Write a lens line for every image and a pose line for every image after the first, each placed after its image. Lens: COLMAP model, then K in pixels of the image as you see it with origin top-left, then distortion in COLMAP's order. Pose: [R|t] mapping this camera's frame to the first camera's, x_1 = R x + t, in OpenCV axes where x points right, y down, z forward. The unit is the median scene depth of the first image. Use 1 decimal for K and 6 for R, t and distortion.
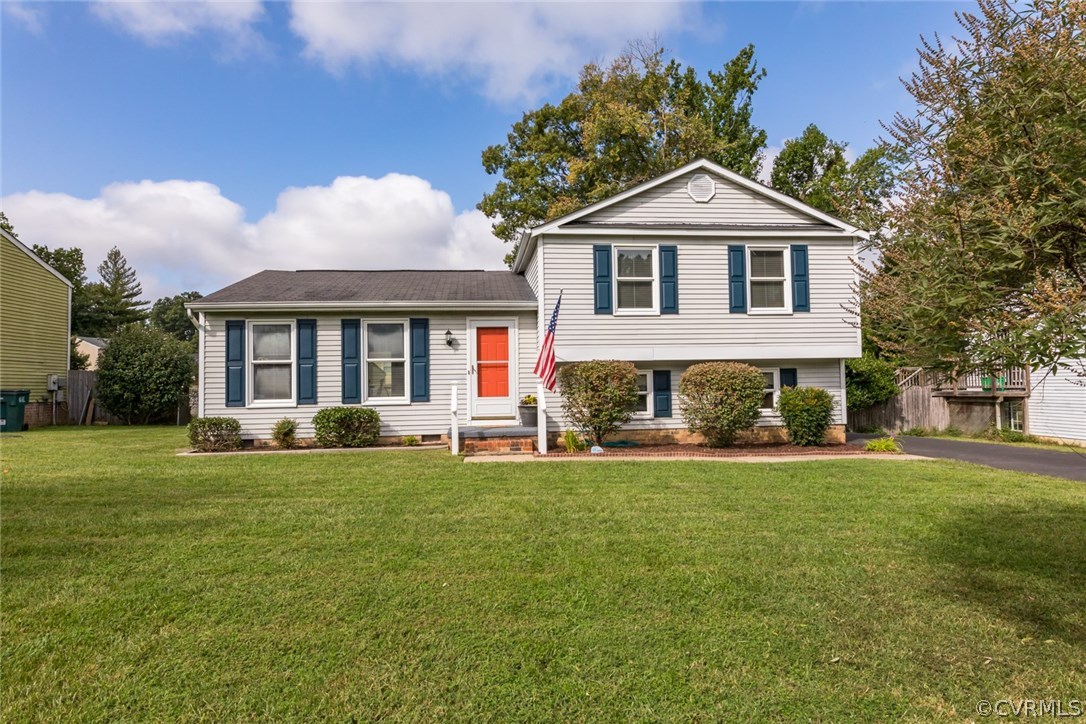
lens RADIAL K [[626.5, 0, 540.9], [0, 626.5, 363.1], [0, 0, 1]] dist [0.000655, -0.001232]
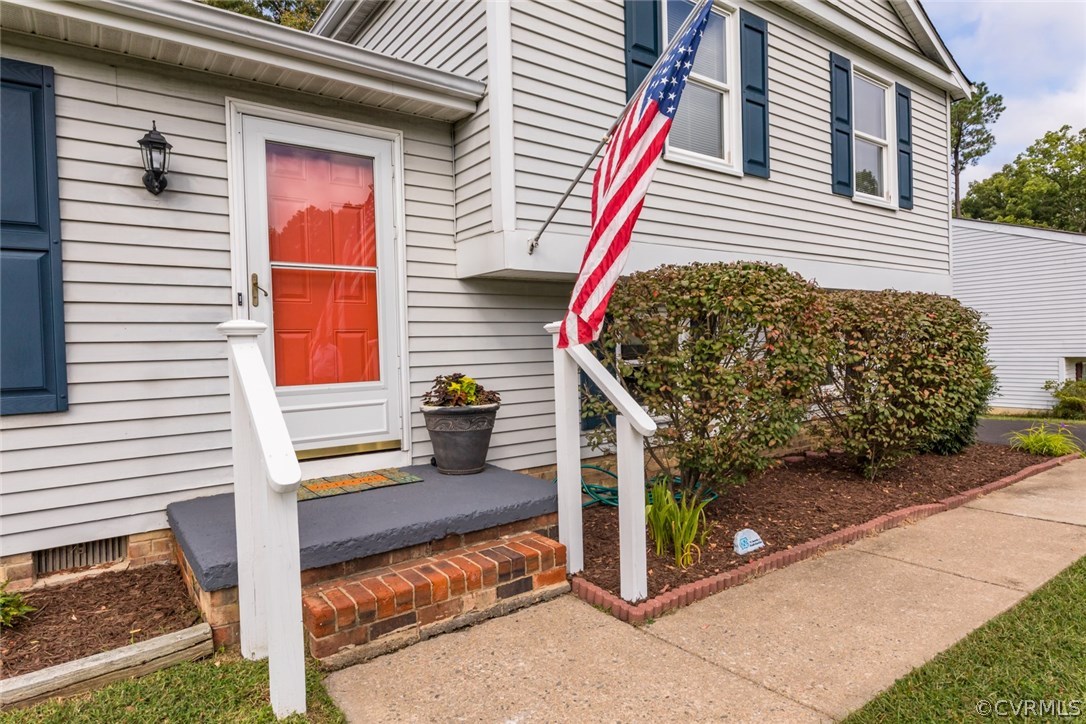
lens RADIAL K [[626.5, 0, 549.1], [0, 626.5, 360.3], [0, 0, 1]] dist [0.000655, -0.001232]
pose [[0.853490, -0.018086, 0.520796, -0.143588], [-0.009655, 0.998677, 0.050505, 0.026736], [-0.521020, -0.048134, 0.852186, 0.690650]]
